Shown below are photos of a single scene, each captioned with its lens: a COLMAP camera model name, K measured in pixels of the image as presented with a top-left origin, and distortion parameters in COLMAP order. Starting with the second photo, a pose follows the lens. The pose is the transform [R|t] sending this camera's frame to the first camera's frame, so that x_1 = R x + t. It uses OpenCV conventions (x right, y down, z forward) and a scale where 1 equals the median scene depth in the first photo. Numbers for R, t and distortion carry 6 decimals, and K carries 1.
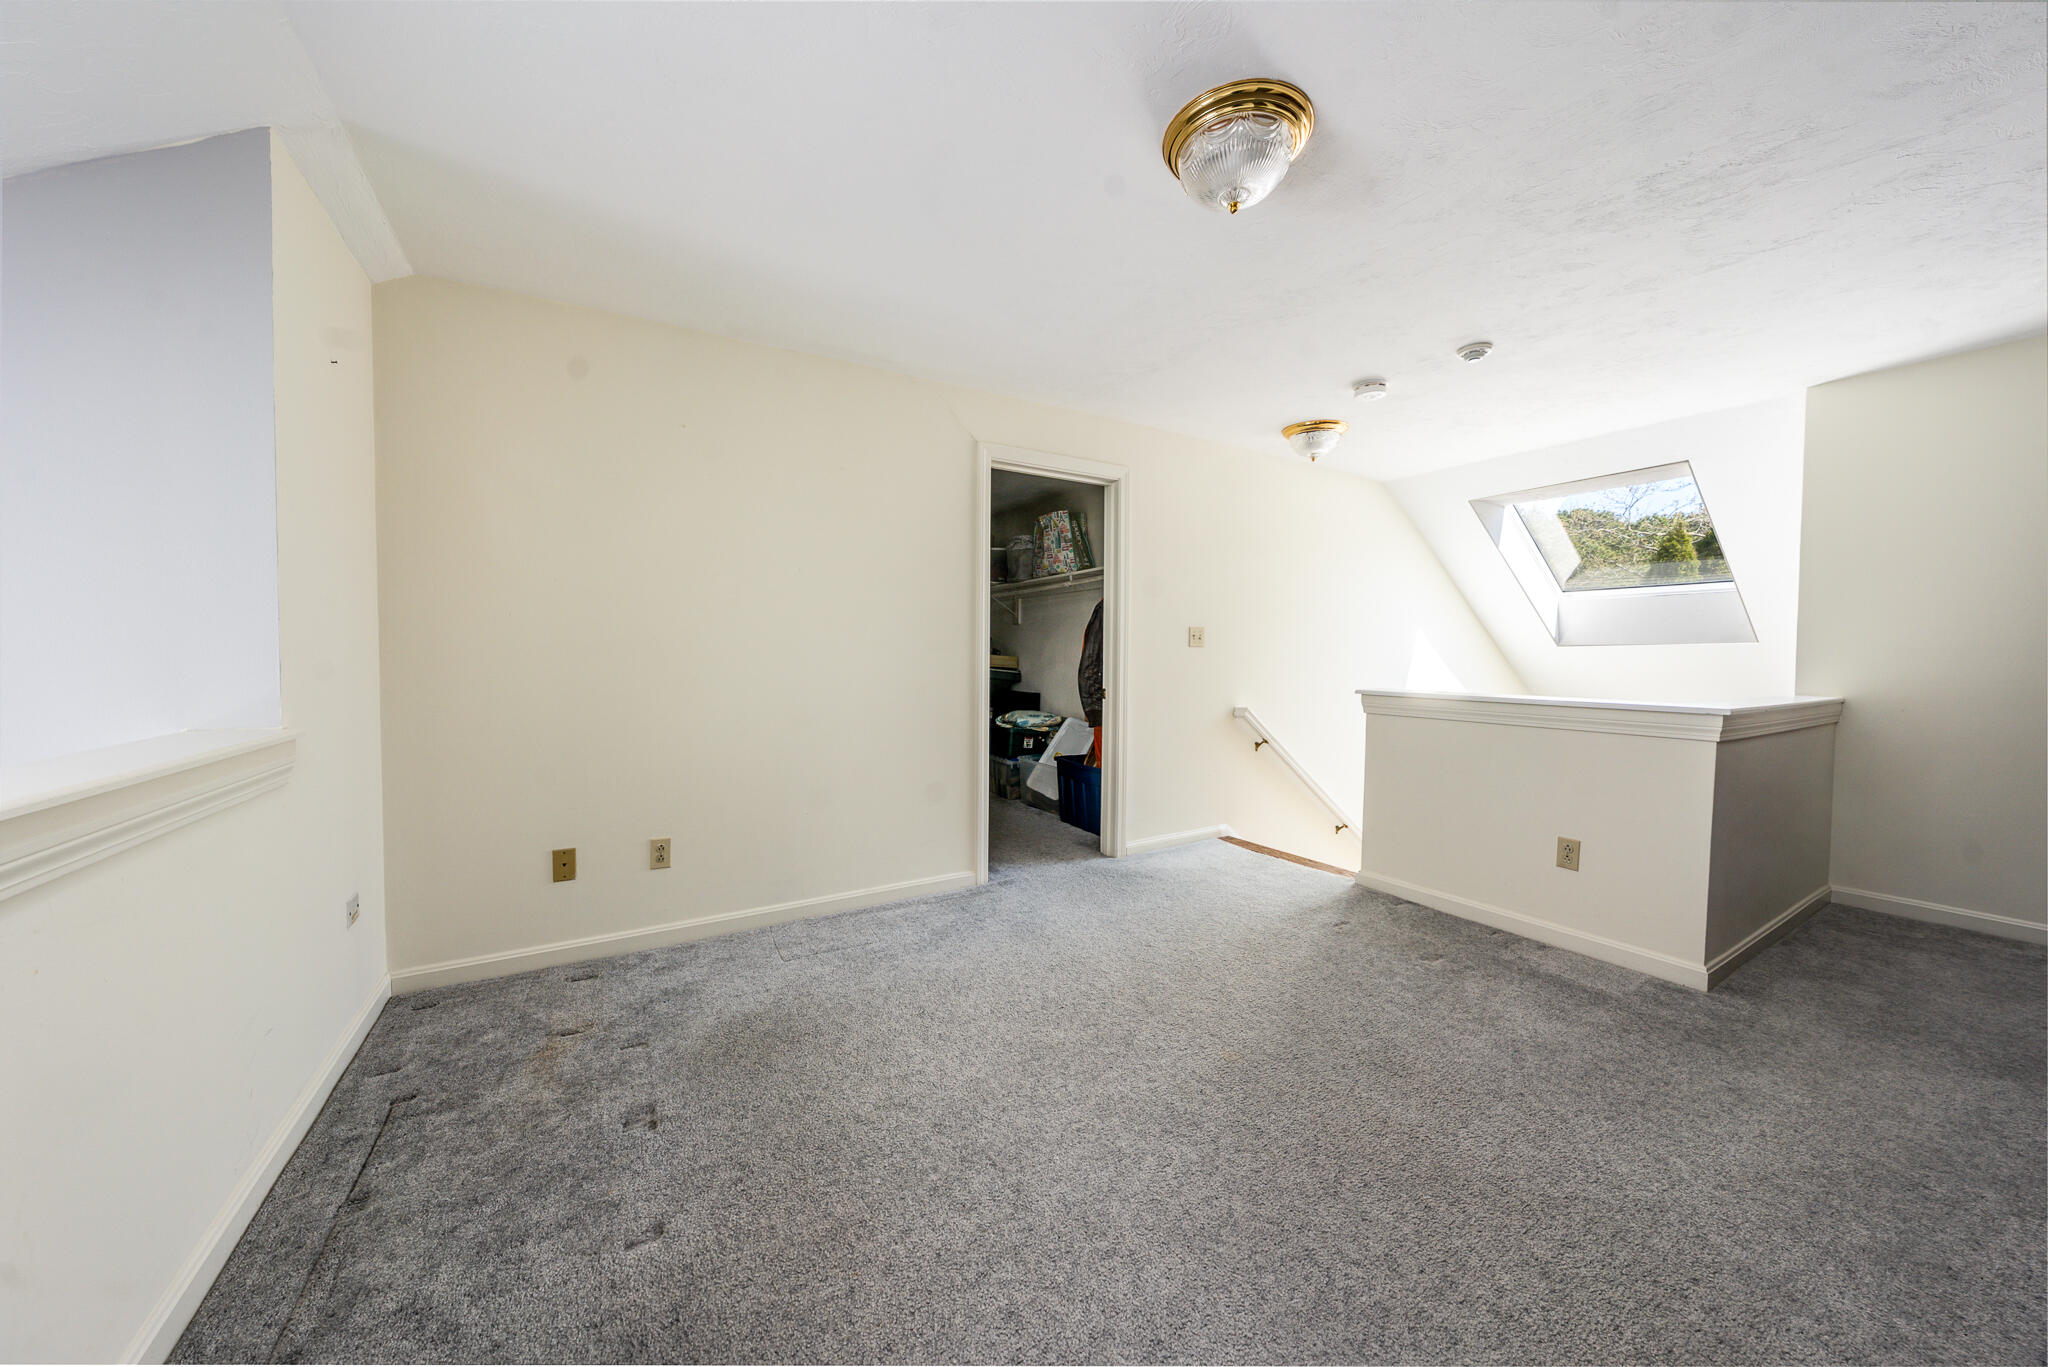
lens RADIAL K [[713.7, 0, 1016.2], [0, 713.7, 668.2], [0, 0, 1]] dist [-0.008159, 0.000002]
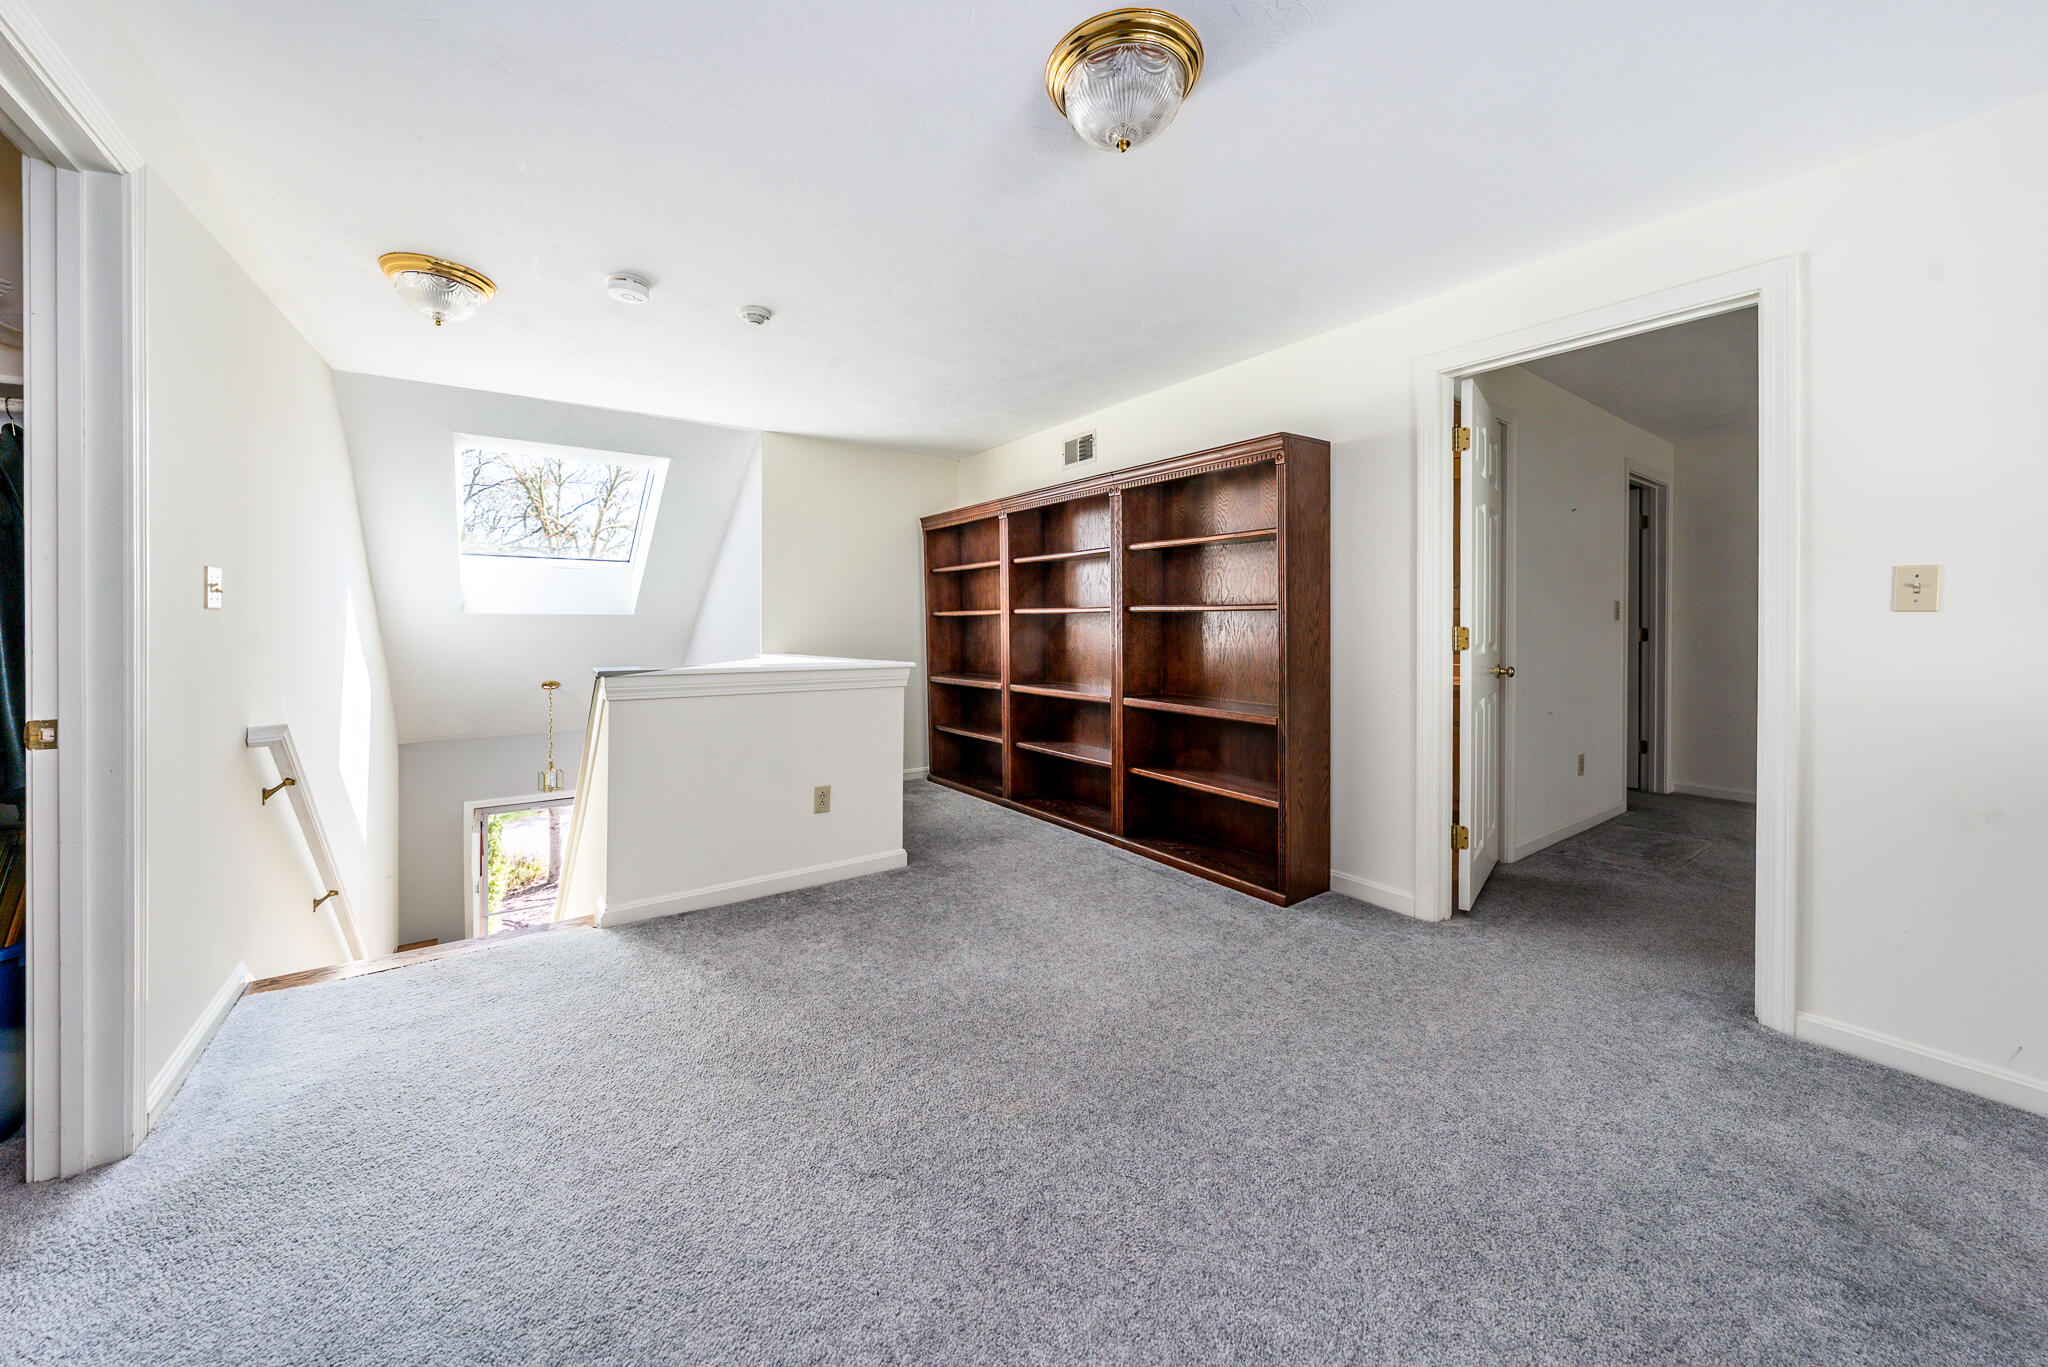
lens RADIAL K [[733.1, 0, 1025.7], [0, 733.1, 616.3], [0, 0, 1]] dist [0.000778, 0.000069]
pose [[-0.074154, 0.001572, 0.997246, -0.392646], [0.017594, 0.999845, -0.000268, -0.024089], [-0.997092, 0.017526, -0.074170, 0.709759]]
